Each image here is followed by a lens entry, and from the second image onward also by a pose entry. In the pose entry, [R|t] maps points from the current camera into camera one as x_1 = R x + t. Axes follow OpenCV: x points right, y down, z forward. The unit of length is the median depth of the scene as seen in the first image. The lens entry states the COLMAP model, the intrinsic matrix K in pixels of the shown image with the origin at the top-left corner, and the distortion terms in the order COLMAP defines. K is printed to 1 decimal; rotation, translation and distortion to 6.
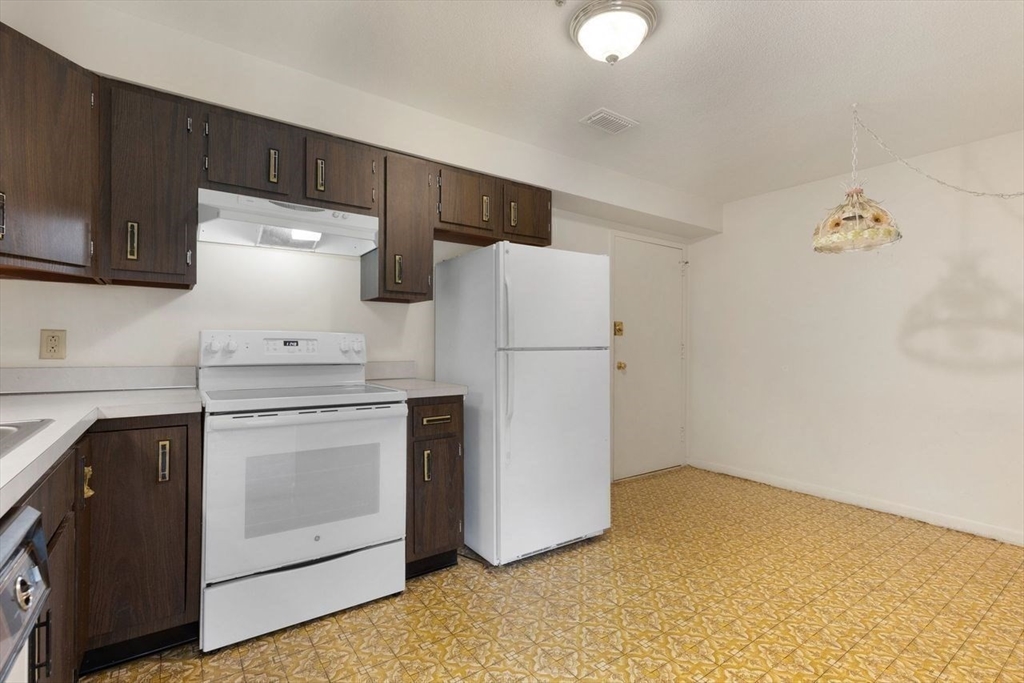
lens RADIAL K [[474.3, 0, 513.3], [0, 474.3, 343.4], [0, 0, 1]] dist [-0.002462, -0.000577]
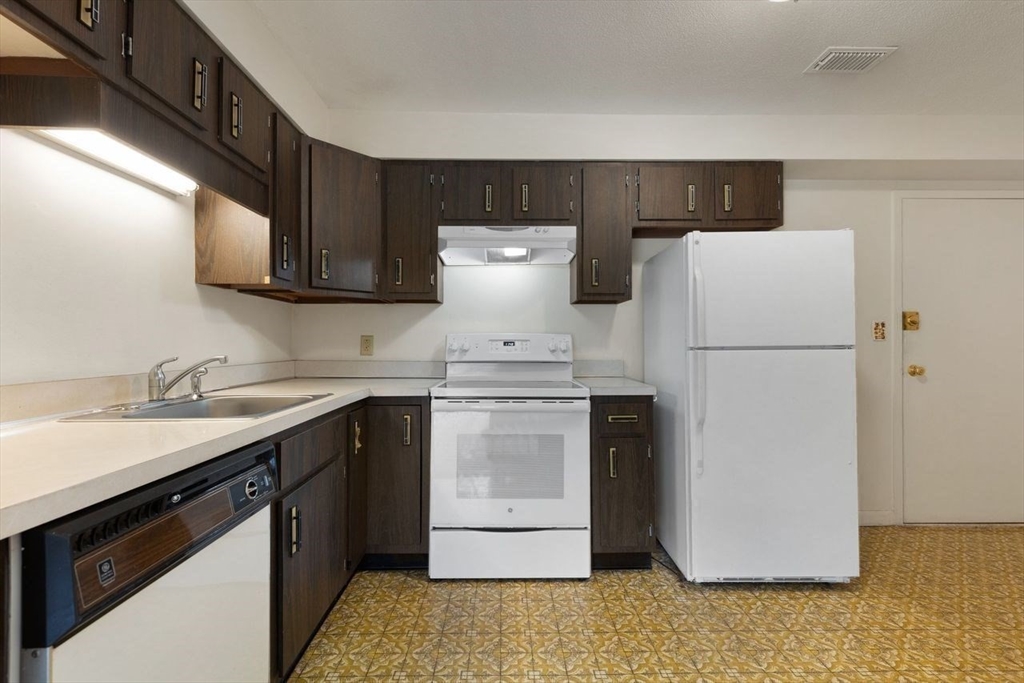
lens RADIAL K [[474.3, 0, 509.5], [0, 474.3, 340.3], [0, 0, 1]] dist [-0.002462, -0.000577]
pose [[0.814048, -0.011954, -0.580675, 0.228186], [0.007558, 0.999922, -0.009990, 0.003315], [0.580748, 0.003744, 0.814075, 0.038464]]
